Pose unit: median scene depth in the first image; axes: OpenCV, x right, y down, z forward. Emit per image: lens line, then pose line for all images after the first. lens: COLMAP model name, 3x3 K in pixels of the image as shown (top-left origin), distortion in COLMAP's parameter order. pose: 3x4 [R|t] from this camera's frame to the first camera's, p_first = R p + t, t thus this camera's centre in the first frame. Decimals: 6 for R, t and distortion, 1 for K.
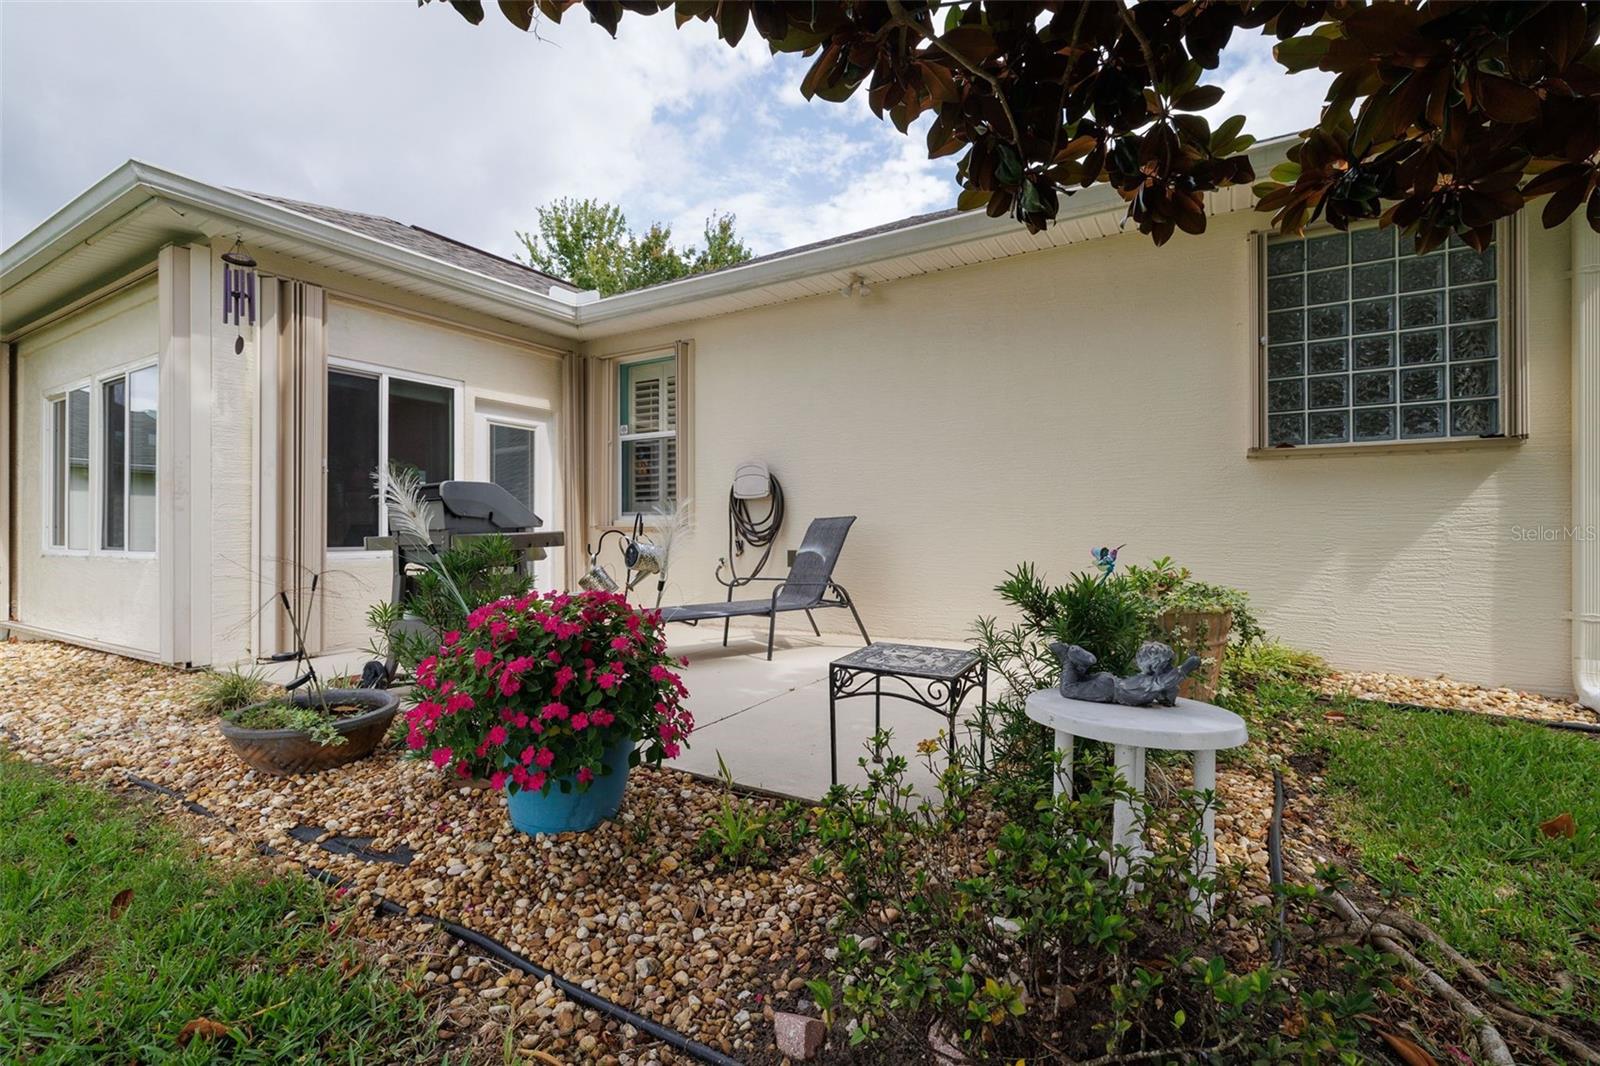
lens RADIAL K [[679.7, 0, 800.0], [0, 679.7, 533.0], [0, 0, 1]] dist [-0.000529, 0.000000]
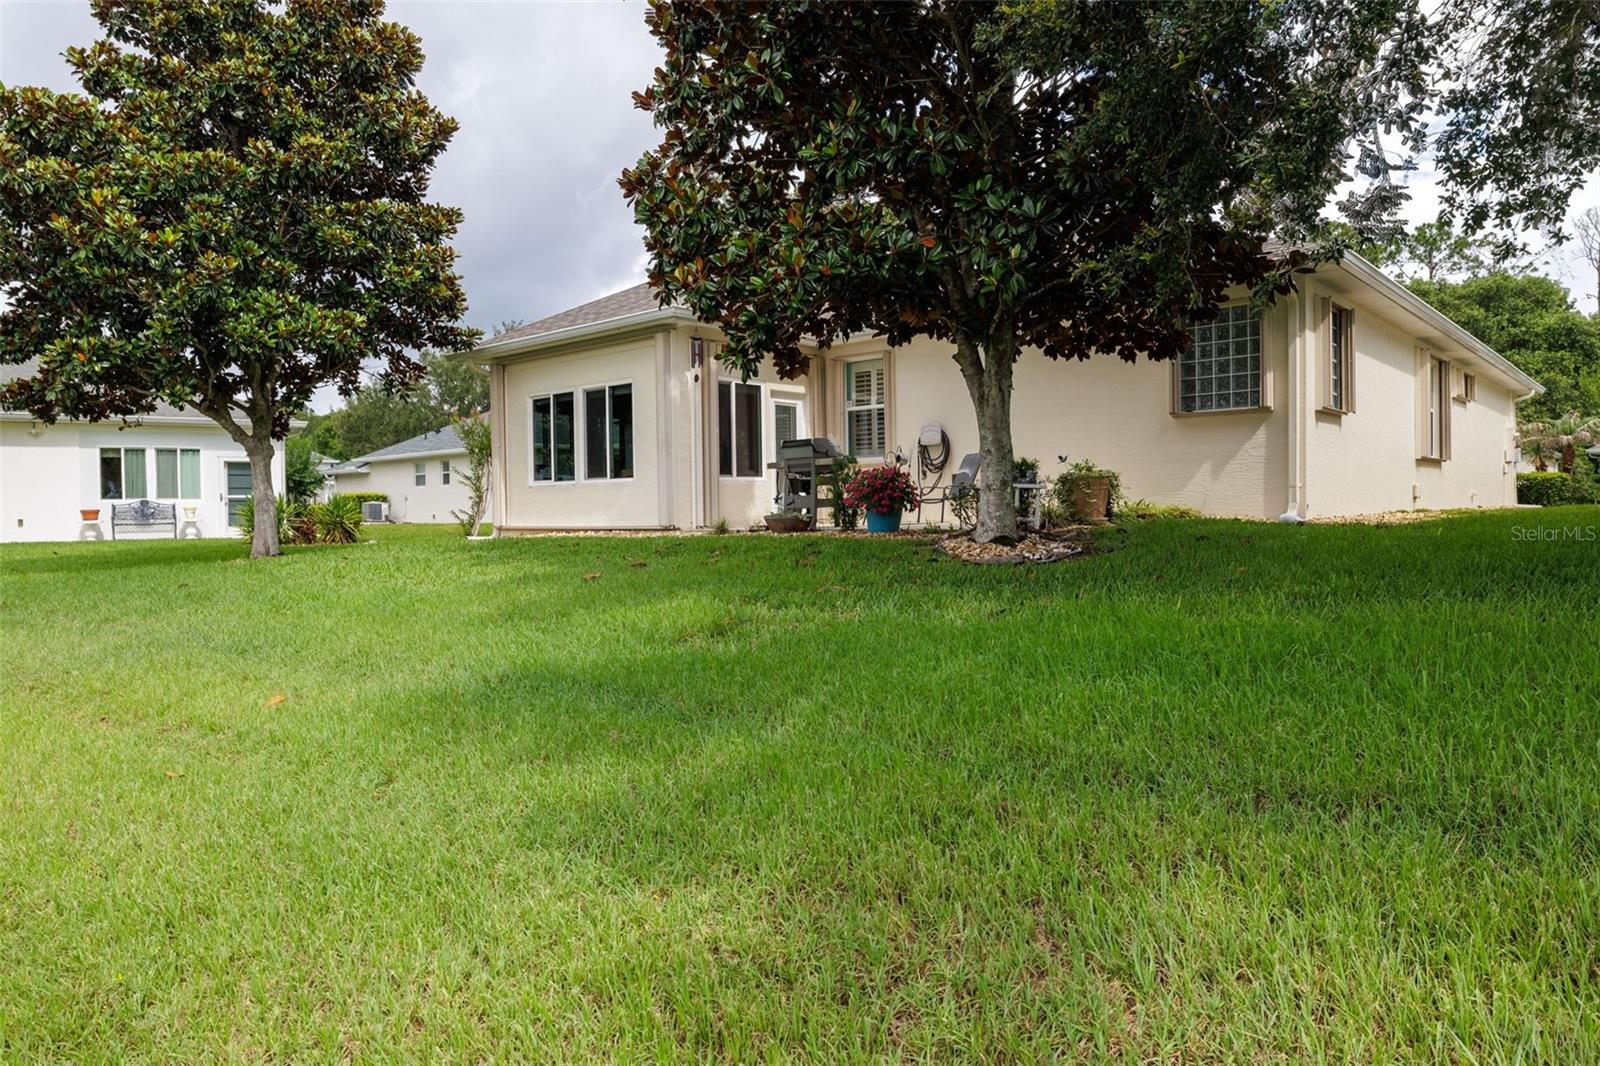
lens RADIAL K [[1025.3, 0, 800.0], [0, 1025.3, 533.0], [0, 0, 1]] dist [-0.002105, 0.002604]
pose [[0.980831, -0.008146, -0.194692, 0.108518], [0.012784, 0.999663, 0.022580, 0.111904], [0.194442, -0.024636, 0.980605, -1.631814]]
